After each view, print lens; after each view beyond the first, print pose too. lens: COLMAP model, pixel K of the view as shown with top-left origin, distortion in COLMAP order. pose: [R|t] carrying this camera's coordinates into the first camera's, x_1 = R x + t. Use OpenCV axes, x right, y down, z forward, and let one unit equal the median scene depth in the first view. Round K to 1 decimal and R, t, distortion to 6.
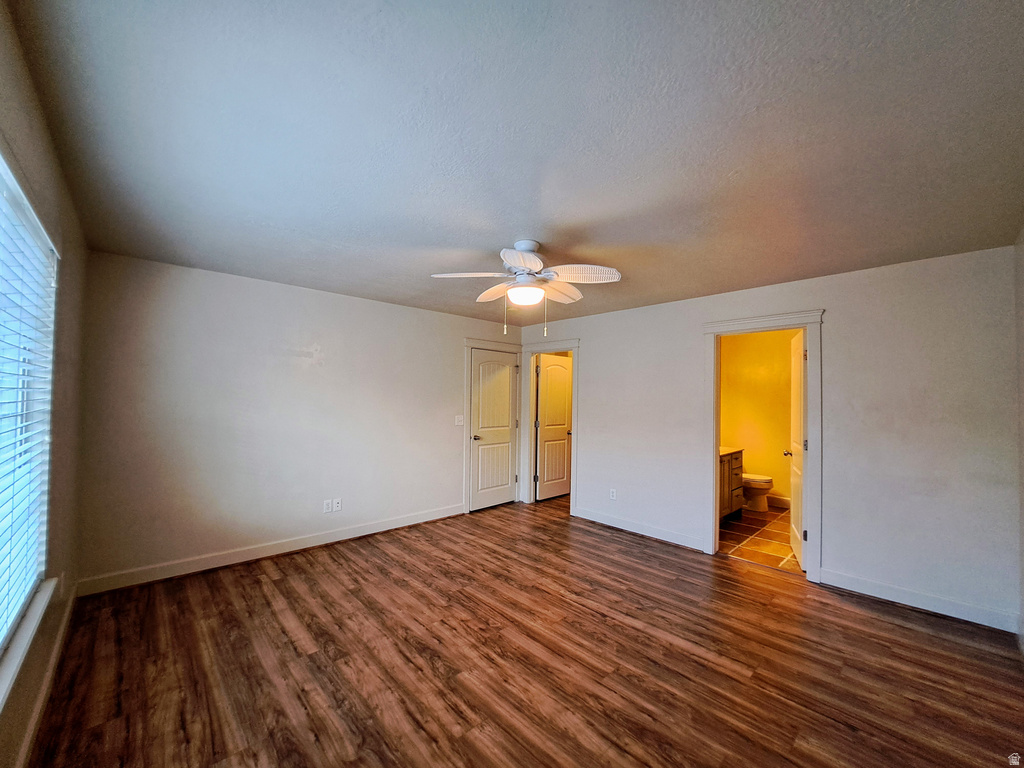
lens RADIAL K [[405.0, 0, 508.2], [0, 405.0, 387.7], [0, 0, 1]] dist [-0.017335, 0.000054]
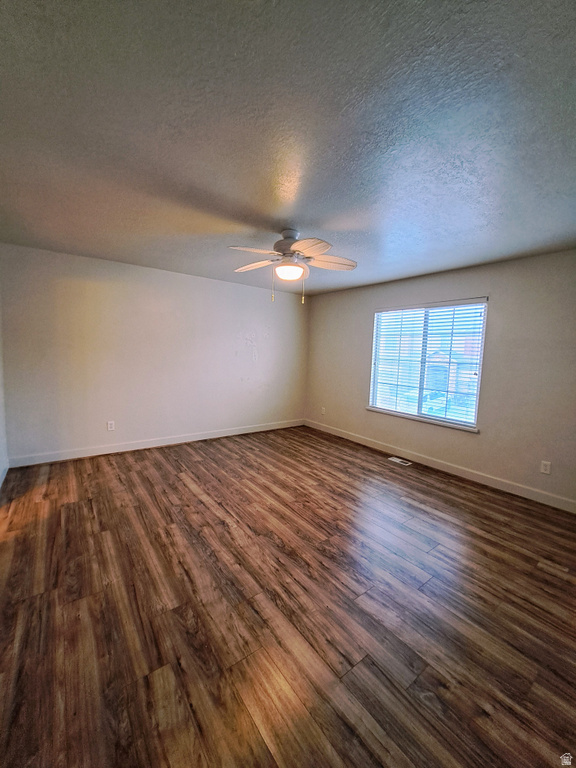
lens RADIAL K [[303.8, 0, 283.9], [0, 303.8, 378.7], [0, 0, 1]] dist [-0.017335, 0.000054]
pose [[-0.991821, -0.059393, 0.112977, -0.073170], [-0.052001, 0.996377, 0.067292, 0.057746], [-0.116565, 0.060867, -0.991316, 1.998468]]
